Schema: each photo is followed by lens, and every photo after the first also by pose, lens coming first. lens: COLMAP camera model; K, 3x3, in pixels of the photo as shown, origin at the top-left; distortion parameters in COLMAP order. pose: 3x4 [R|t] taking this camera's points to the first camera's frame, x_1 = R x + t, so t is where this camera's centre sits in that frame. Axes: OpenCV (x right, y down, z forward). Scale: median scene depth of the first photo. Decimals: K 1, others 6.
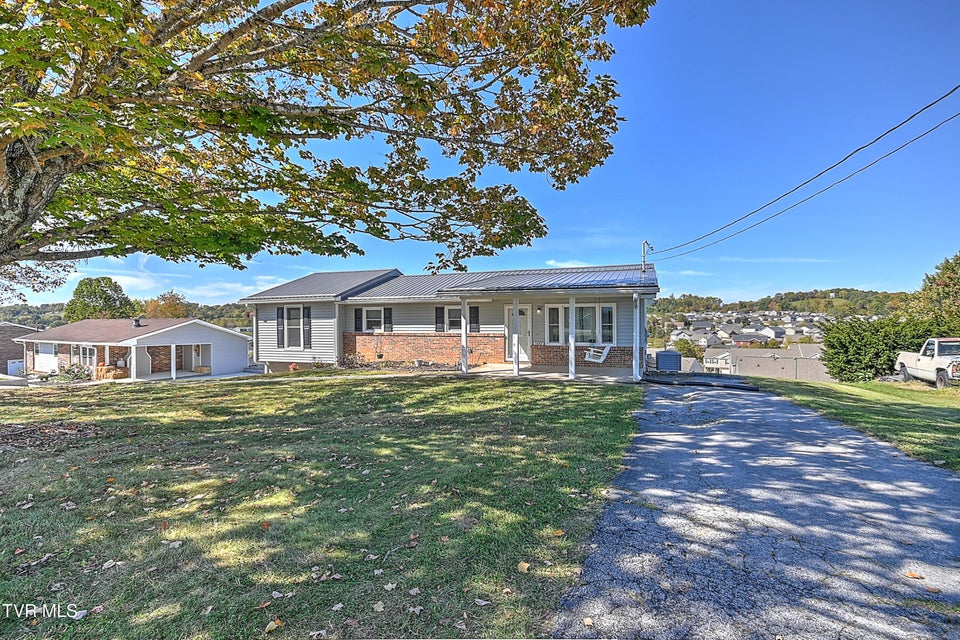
lens RADIAL K [[432.2, 0, 480.0], [0, 432.2, 320.0], [0, 0, 1]] dist [0.025495, -0.012732]
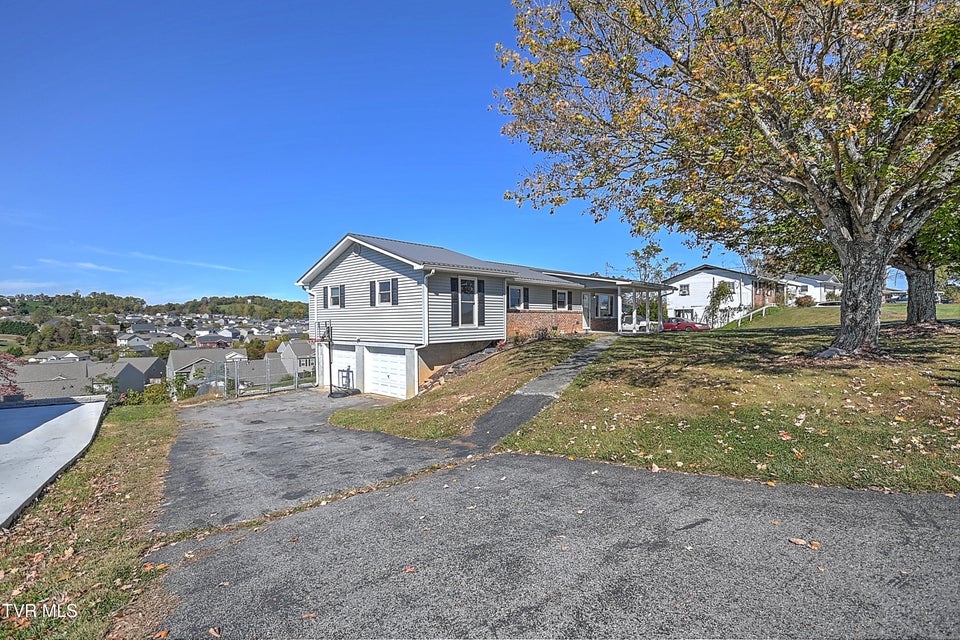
lens RADIAL K [[434.7, 0, 480.0], [0, 434.7, 320.0], [0, 0, 1]] dist [0.002515, 0.000185]
pose [[0.379204, 0.002888, 0.925308, -1.266602], [0.004440, 0.999978, -0.004940, 0.058729], [-0.925302, 0.005982, 0.379183, 0.654131]]
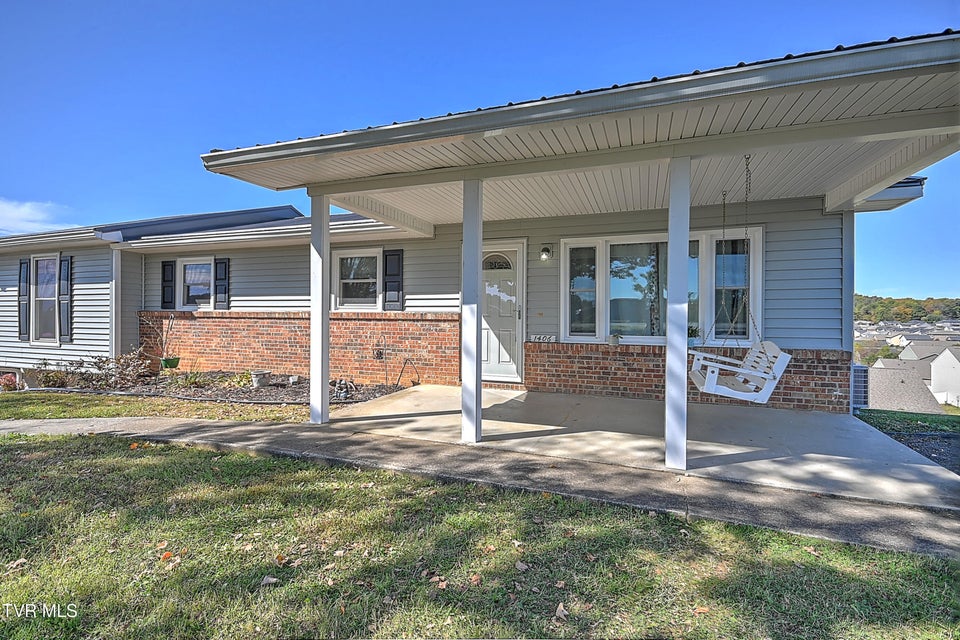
lens RADIAL K [[442.5, 0, 480.0], [0, 442.5, 320.0], [0, 0, 1]] dist [0.014465, 0.000117]
pose [[0.999822, 0.016285, 0.009483, 0.061595], [-0.016289, 0.999867, 0.000389, 0.032282], [-0.009475, -0.000543, 0.999955, 0.495397]]
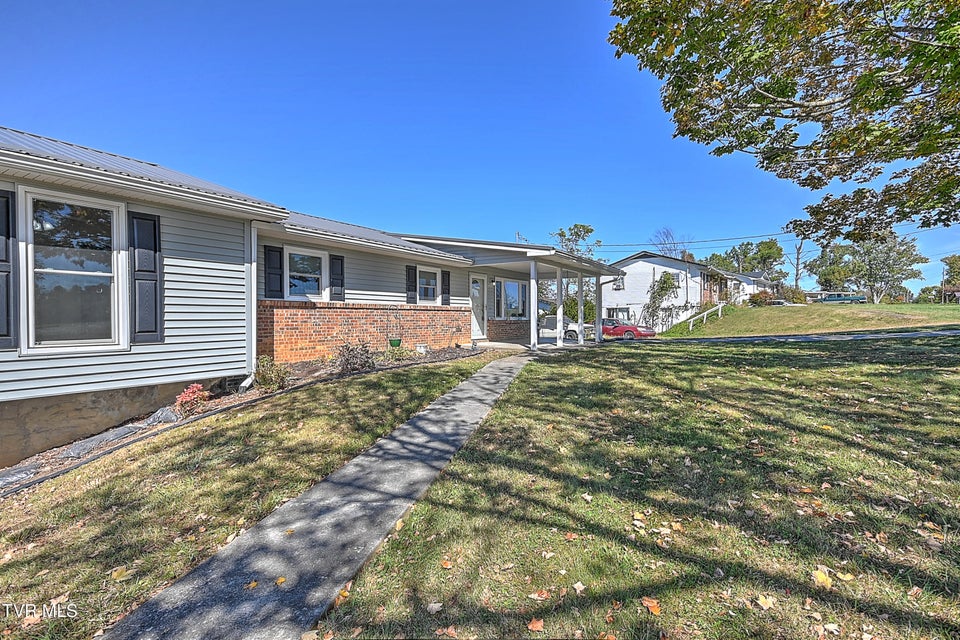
lens RADIAL K [[442.5, 0, 480.0], [0, 442.5, 320.0], [0, 0, 1]] dist [0.014465, 0.000117]
pose [[0.219698, 0.000932, 0.975567, -0.675493], [0.001320, 0.999998, -0.001252, 0.049265], [-0.975567, 0.001563, 0.219697, 0.684959]]
